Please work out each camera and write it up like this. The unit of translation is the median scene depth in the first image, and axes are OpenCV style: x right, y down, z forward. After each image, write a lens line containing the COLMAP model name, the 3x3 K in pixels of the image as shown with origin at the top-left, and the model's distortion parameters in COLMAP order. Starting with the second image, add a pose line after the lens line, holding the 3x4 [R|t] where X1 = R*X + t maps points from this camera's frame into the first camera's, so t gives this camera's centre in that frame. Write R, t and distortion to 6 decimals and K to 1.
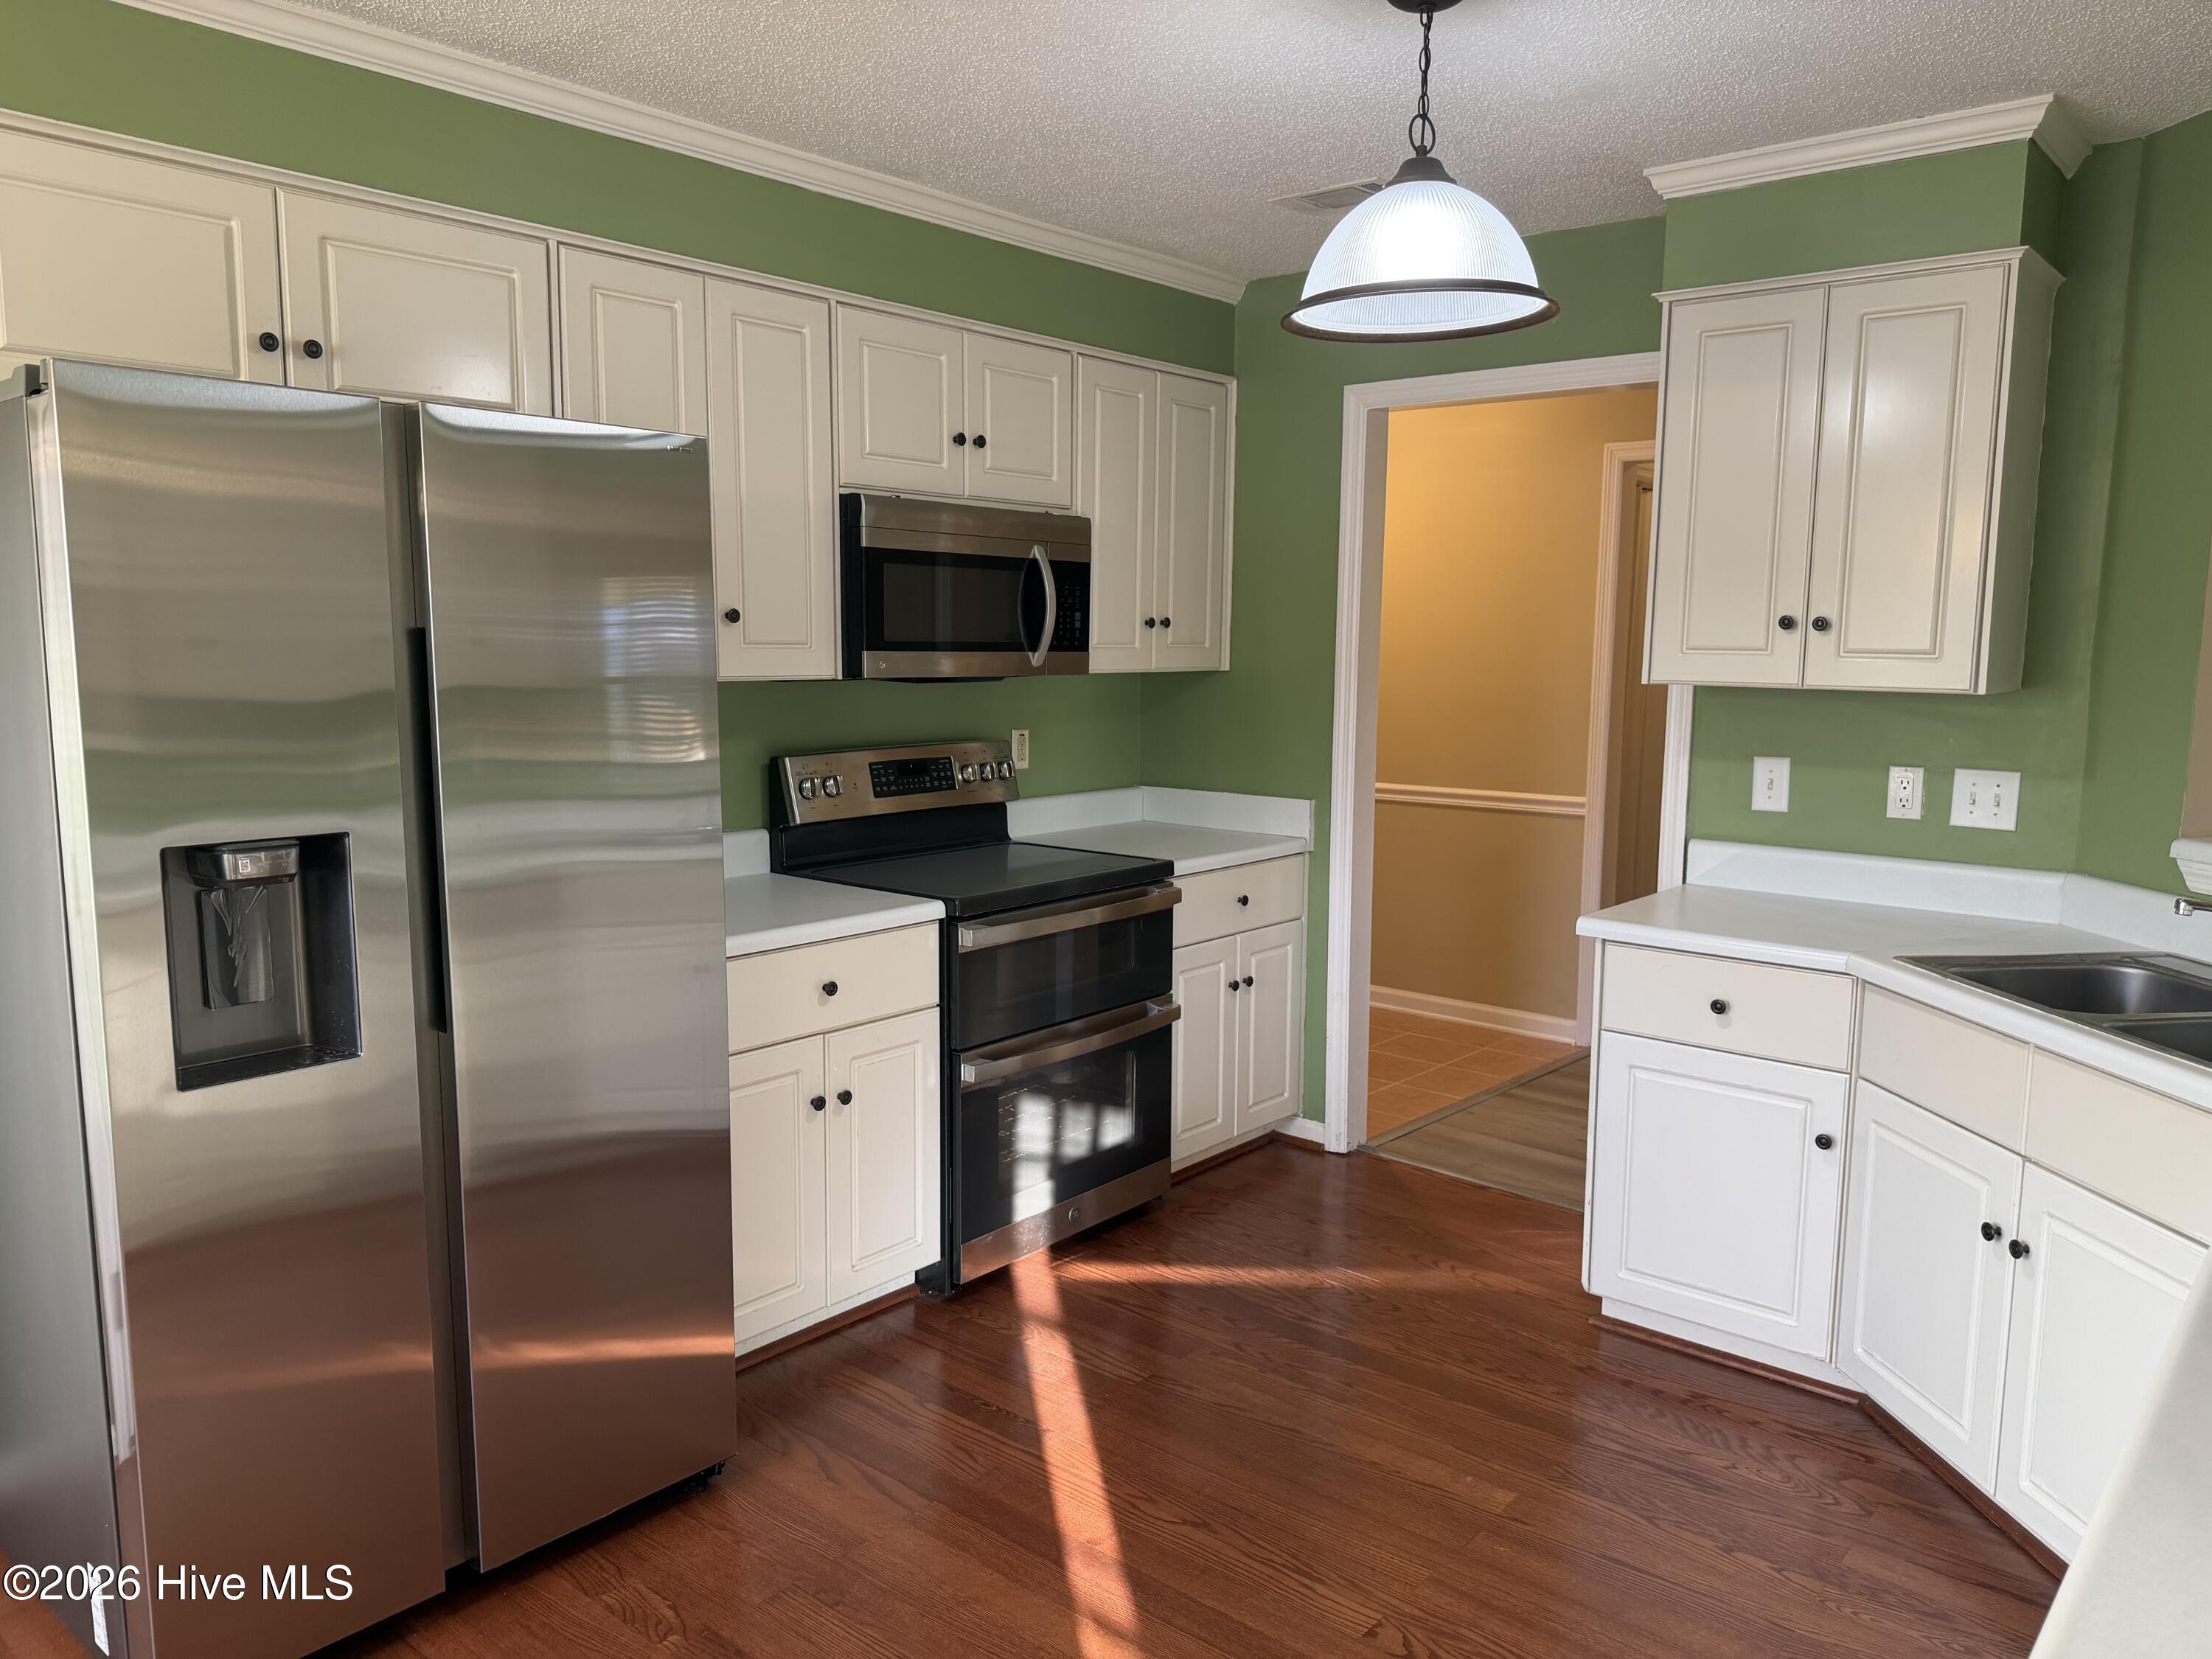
lens RADIAL K [[1589.3, 0, 1100.2], [0, 1589.3, 827.9], [0, 0, 1]] dist [0.091926, -0.098810]
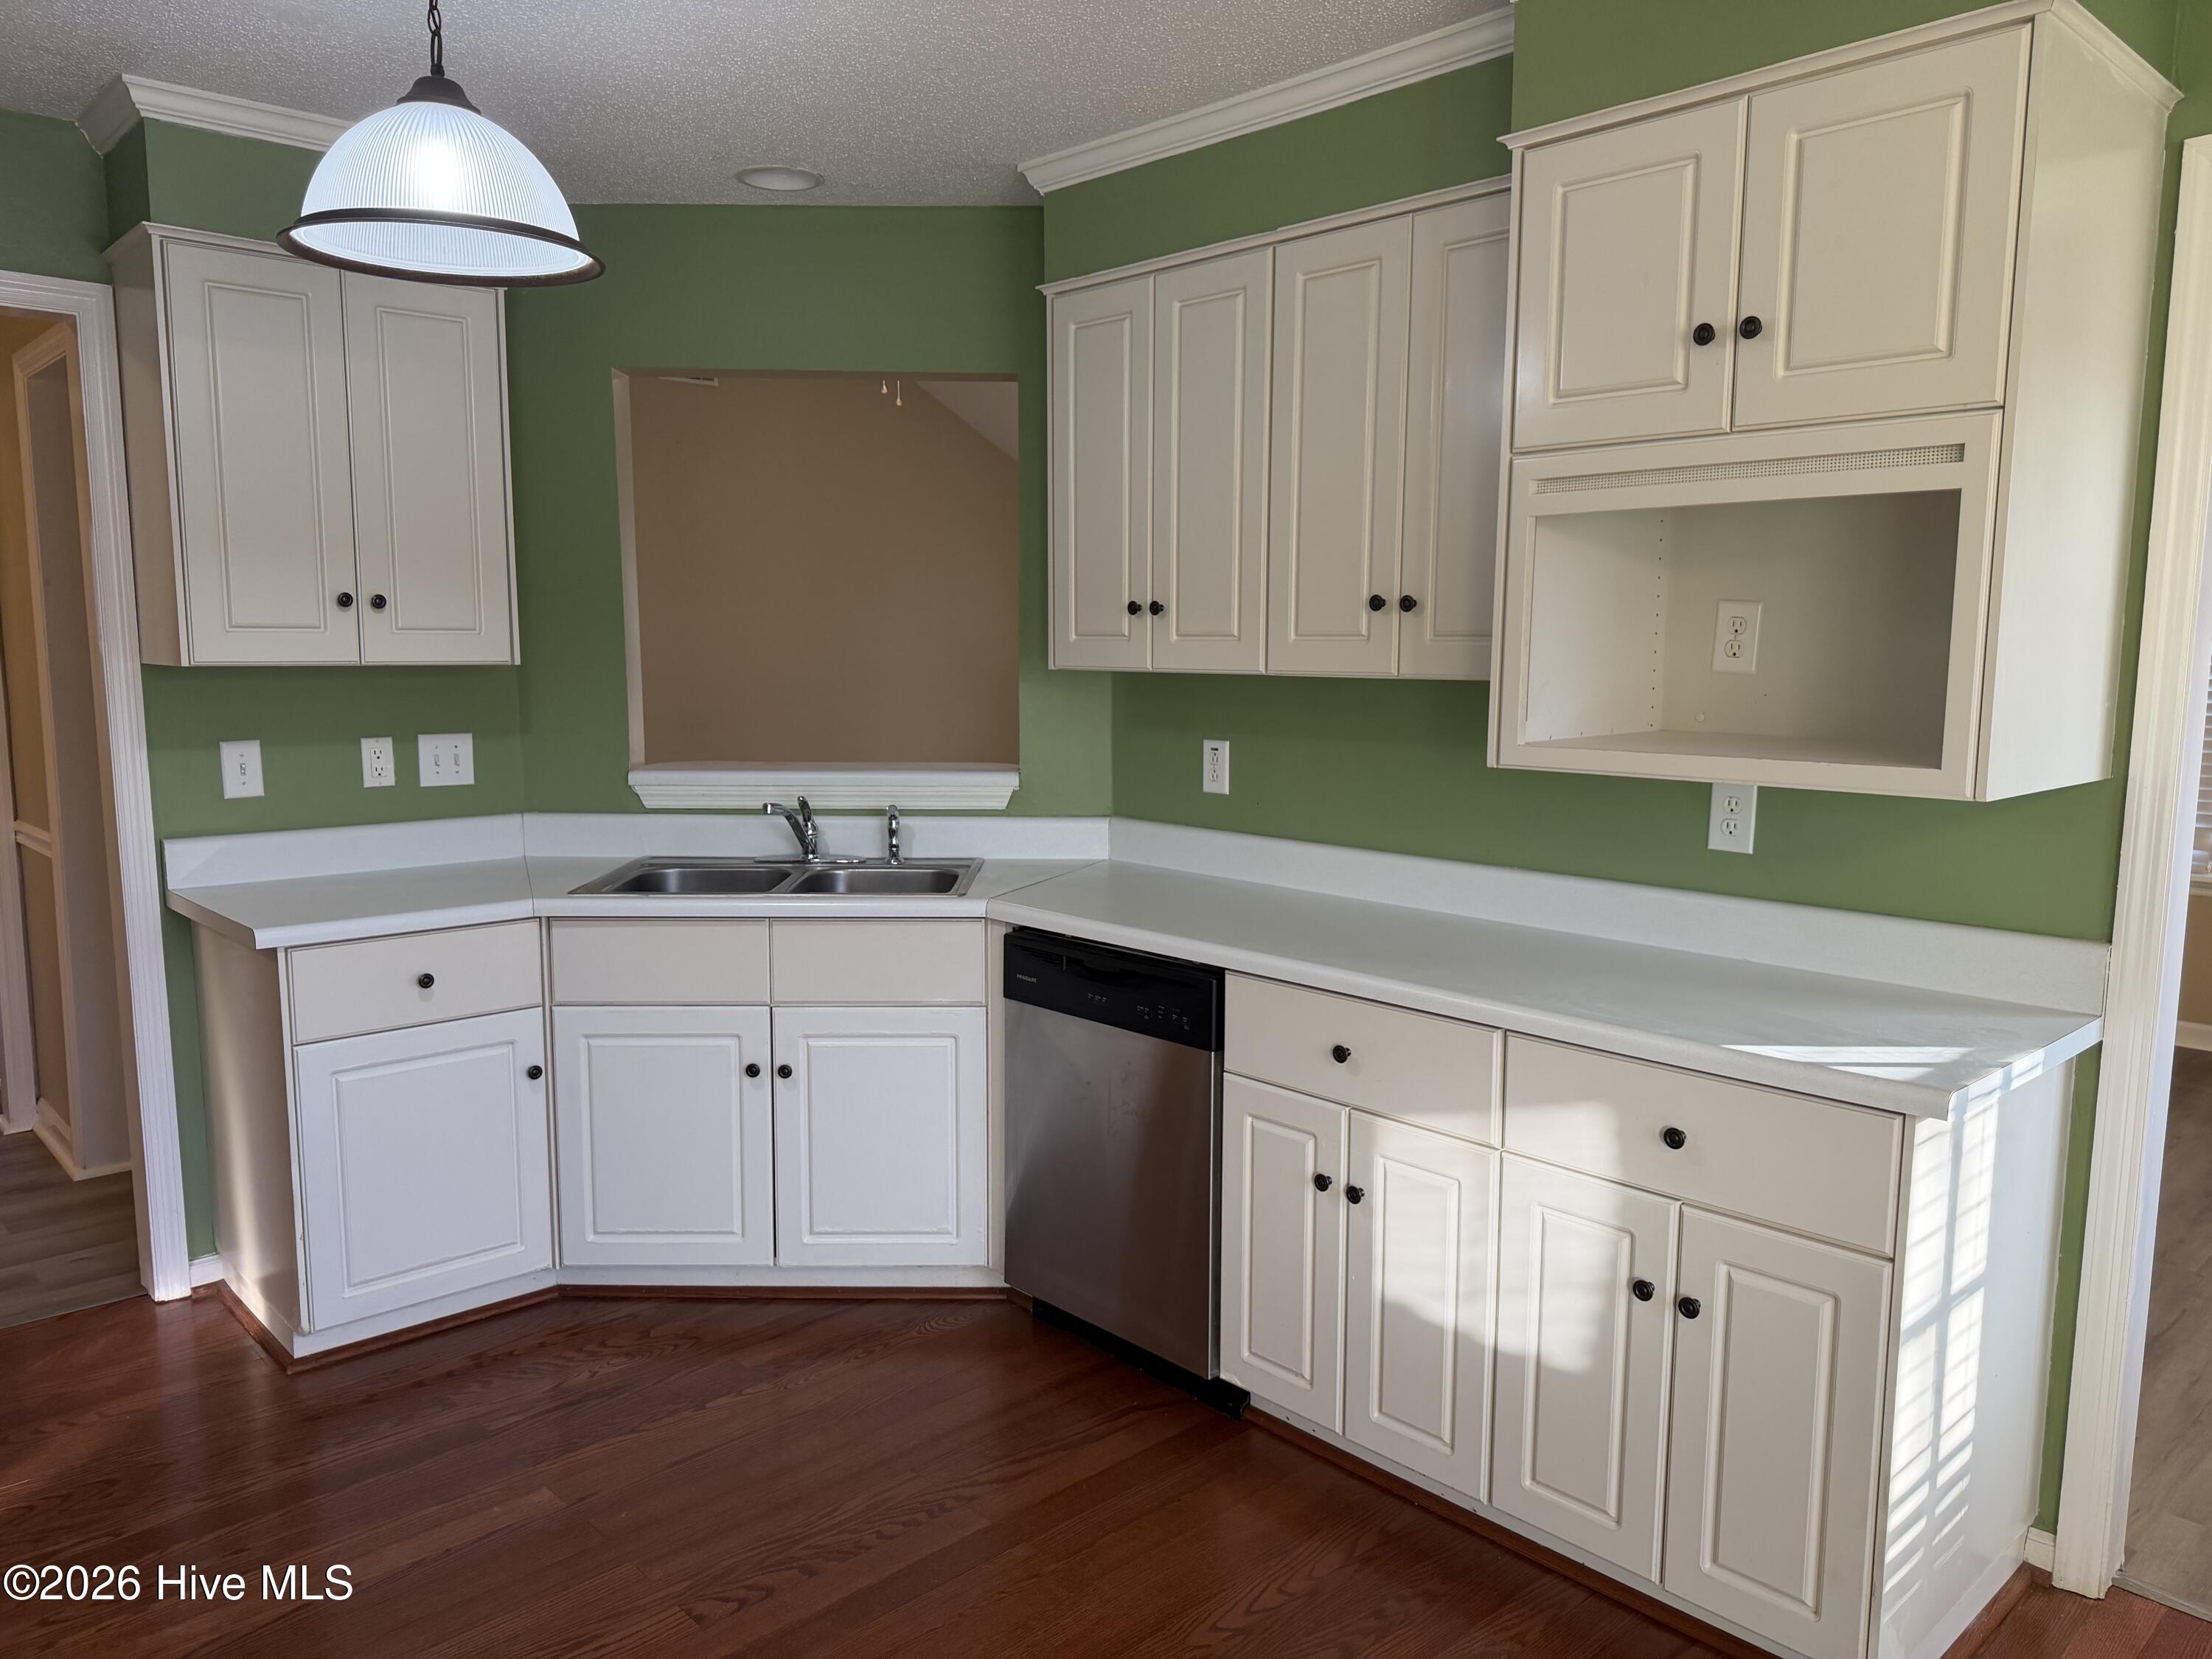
lens RADIAL K [[1589.3, 0, 1099.0], [0, 1589.3, 835.9], [0, 0, 1]] dist [0.091926, -0.098810]
pose [[0.125647, -0.136370, 0.982658, -0.518148], [0.125101, 0.984779, 0.120669, -0.045282], [-0.984156, 0.107770, 0.140794, 0.414996]]
